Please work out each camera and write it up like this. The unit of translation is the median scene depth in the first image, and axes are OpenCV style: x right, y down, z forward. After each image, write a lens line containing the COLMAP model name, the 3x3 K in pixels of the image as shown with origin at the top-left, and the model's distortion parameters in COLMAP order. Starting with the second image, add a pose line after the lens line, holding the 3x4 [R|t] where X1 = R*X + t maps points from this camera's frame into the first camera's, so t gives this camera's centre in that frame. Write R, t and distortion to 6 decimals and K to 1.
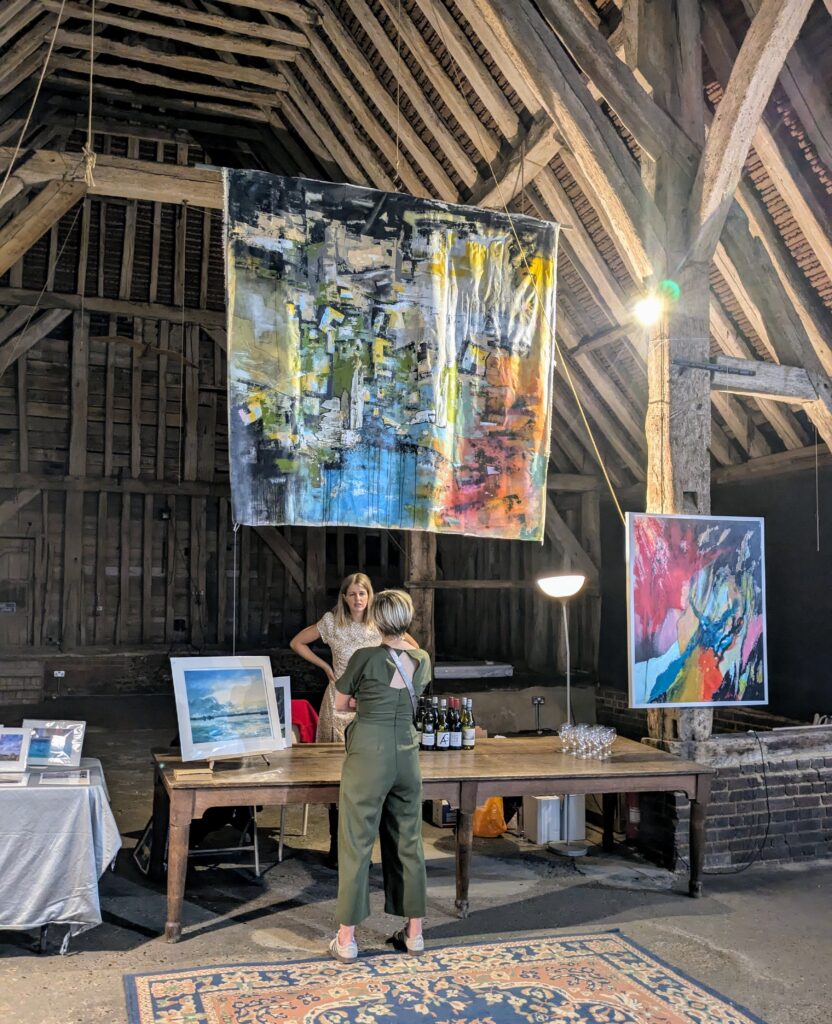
lens RADIAL K [[1023.4, 0, 419.6], [0, 1023.4, 518.6], [0, 0, 1]] dist [0.036223, 0.000000]
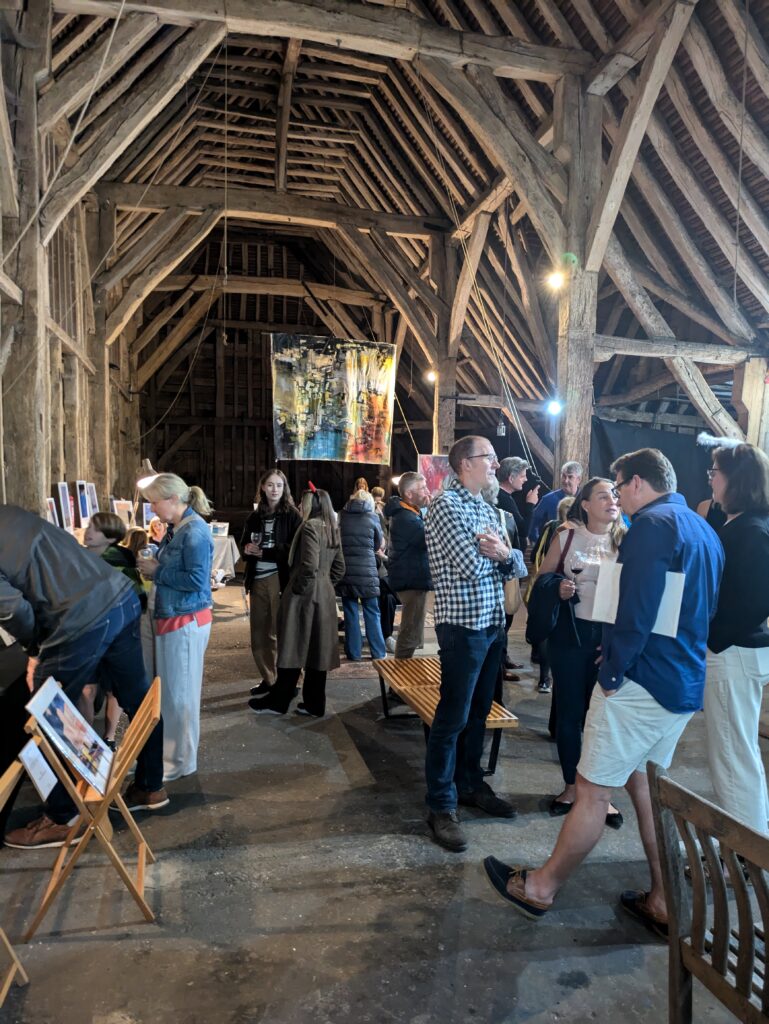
lens RADIAL K [[748.7, 0, 381.2], [0, 748.7, 510.4], [0, 0, 1]] dist [-0.006502, -0.000414]
pose [[0.994147, 0.008602, -0.107691, 0.324825], [0.004037, 0.993171, 0.116601, -0.092305], [0.107959, -0.116353, 0.987323, -1.016755]]
